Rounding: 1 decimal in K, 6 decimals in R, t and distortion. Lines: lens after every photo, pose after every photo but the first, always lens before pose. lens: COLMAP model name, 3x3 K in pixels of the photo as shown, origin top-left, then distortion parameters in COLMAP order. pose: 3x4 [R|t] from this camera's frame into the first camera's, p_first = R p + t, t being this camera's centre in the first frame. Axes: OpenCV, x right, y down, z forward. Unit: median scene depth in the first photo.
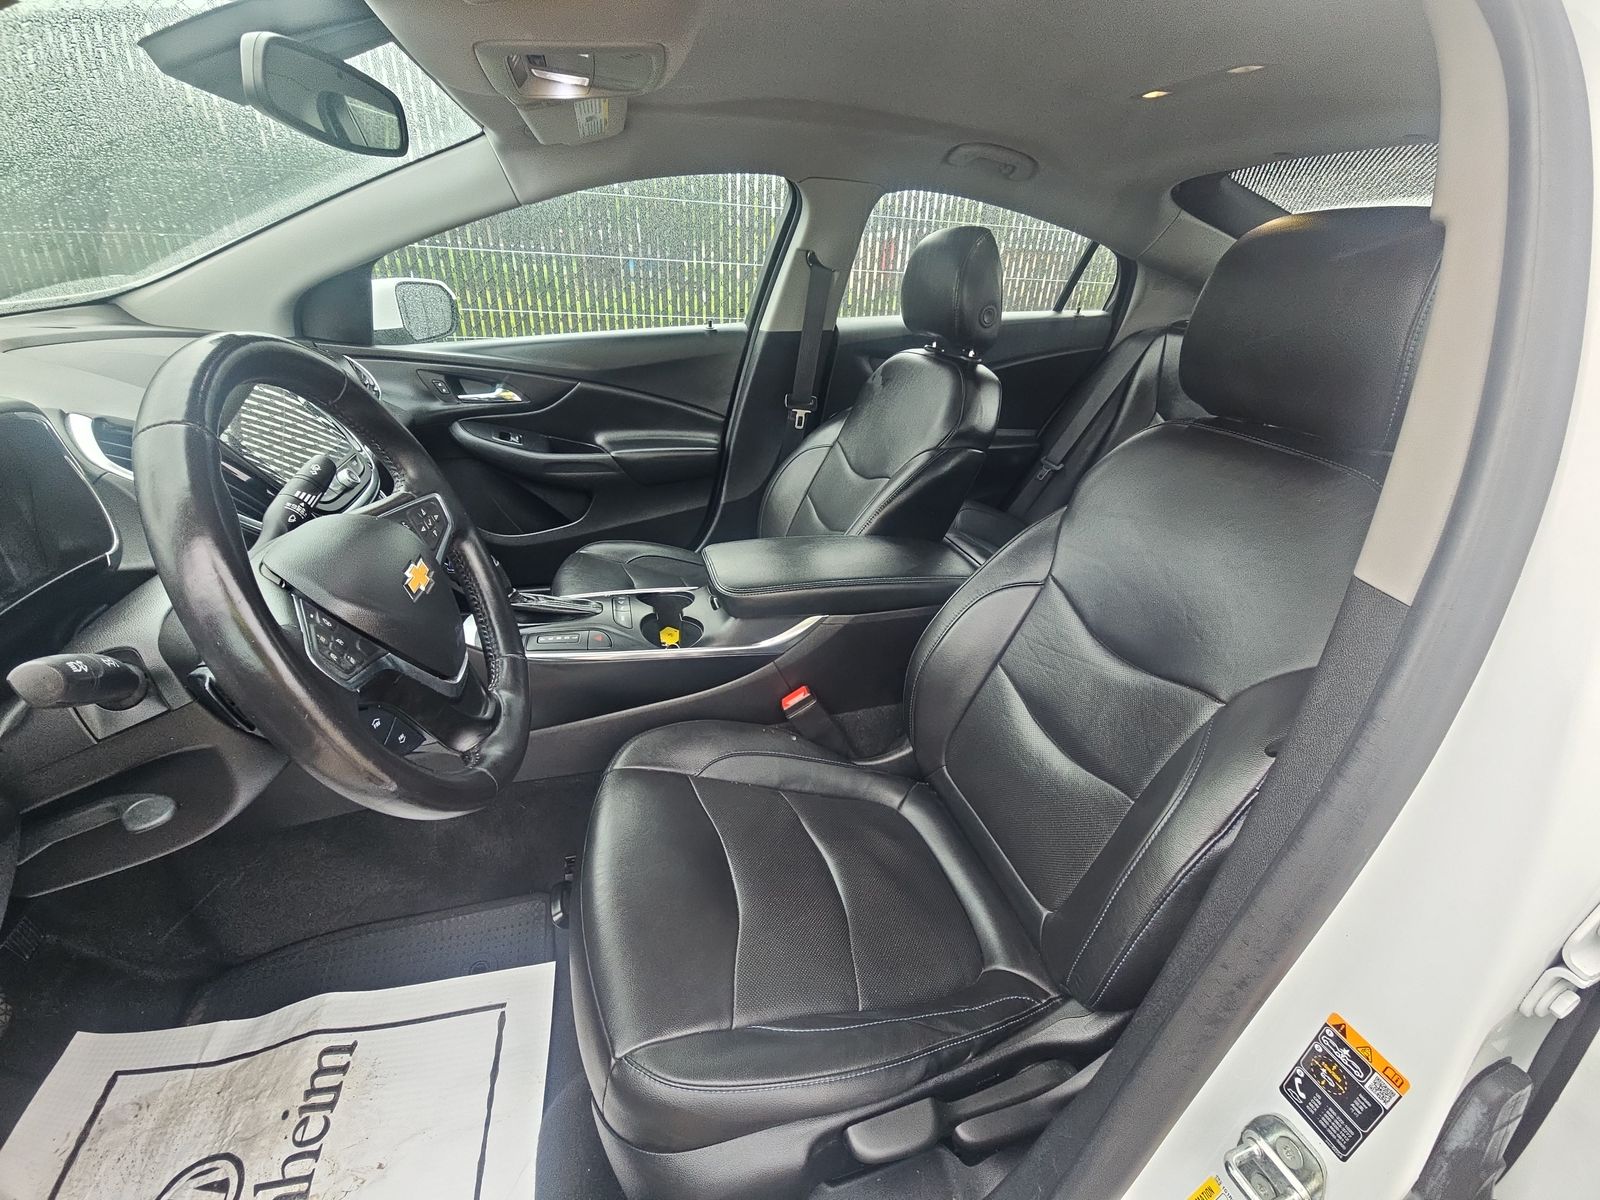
lens RADIAL K [[663.9, 0, 798.0], [0, 663.9, 587.2], [0, 0, 1]] dist [0.006423, -0.006694]
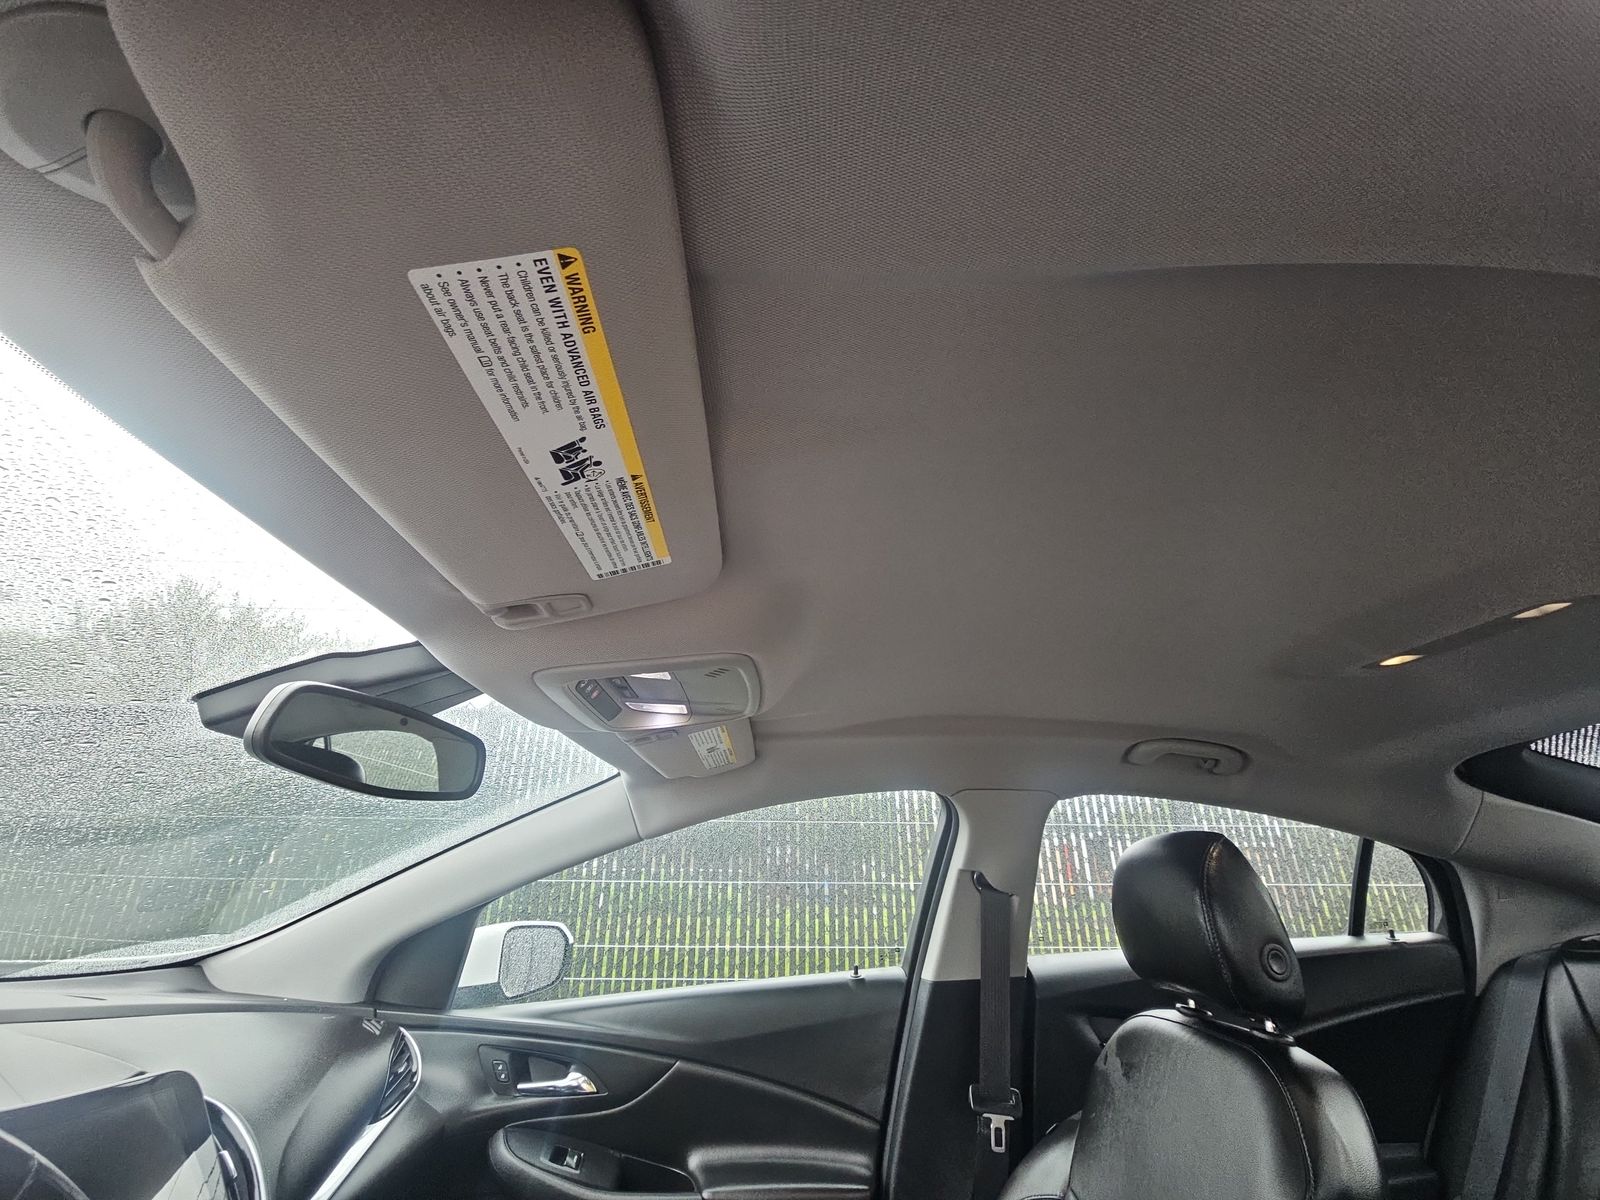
lens RADIAL K [[663.9, 0, 798.0], [0, 663.9, 587.2], [0, 0, 1]] dist [0.006423, -0.006694]
pose [[0.970807, -0.134131, -0.198856, 0.014429], [-0.063925, 0.654373, -0.753465, -0.110194], [0.231189, 0.744181, 0.626695, 0.189043]]
